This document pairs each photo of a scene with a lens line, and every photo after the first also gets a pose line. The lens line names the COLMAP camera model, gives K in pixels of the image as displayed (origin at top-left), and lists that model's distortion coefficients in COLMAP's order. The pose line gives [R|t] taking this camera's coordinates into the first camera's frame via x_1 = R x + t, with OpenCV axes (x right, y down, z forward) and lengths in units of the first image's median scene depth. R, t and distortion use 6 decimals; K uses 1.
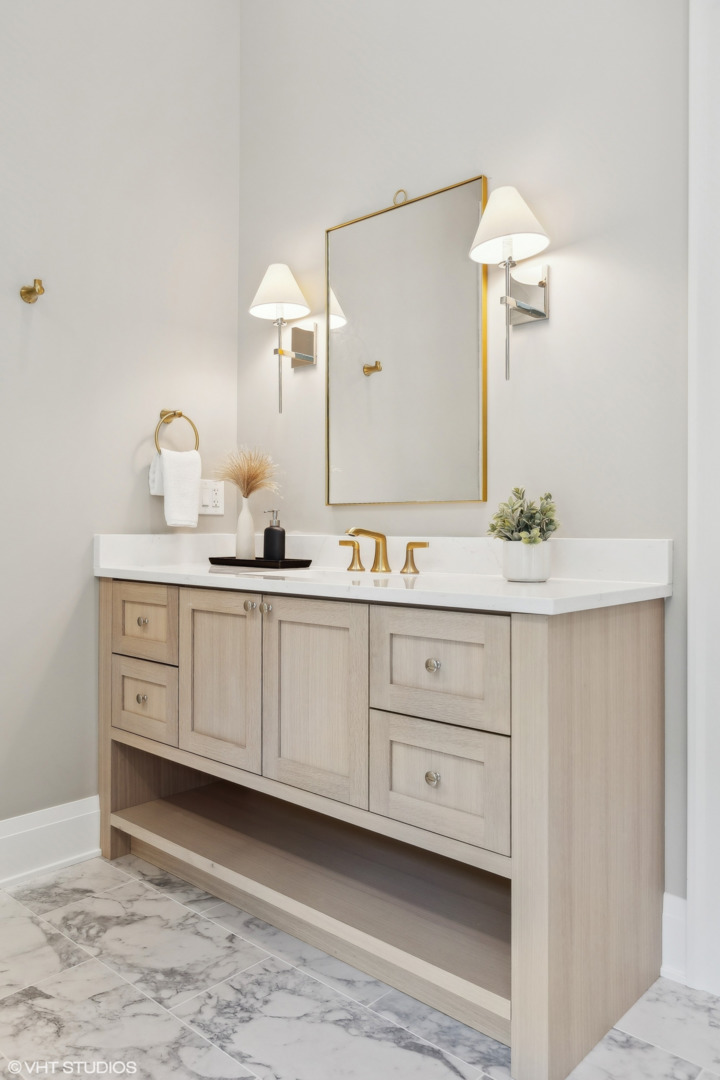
lens RADIAL K [[810.1, 0, 358.2], [0, 810.1, 513.9], [0, 0, 1]] dist [-0.041636, -0.000231]
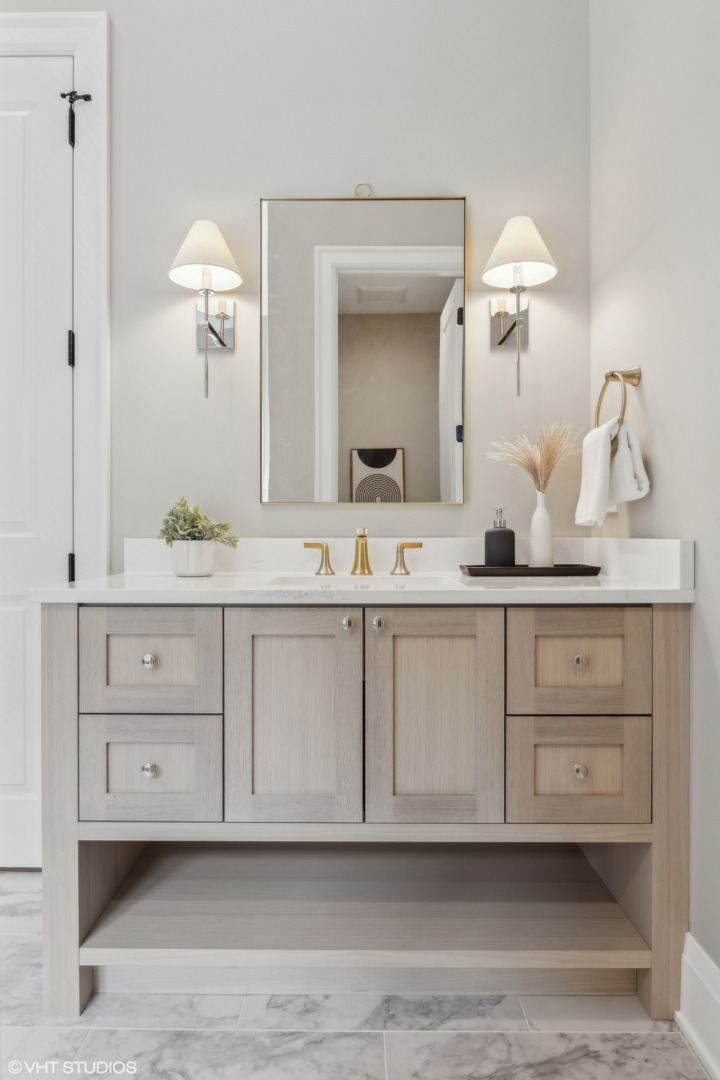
lens RADIAL K [[609.4, 0, 360.0], [0, 609.4, 540.0], [0, 0, 1]] dist [0.002937, -0.000299]
pose [[0.727627, -0.013083, 0.685848, -0.497214], [-0.010577, 0.999485, 0.030287, 0.008429], [-0.685891, -0.029292, 0.727114, 0.485480]]
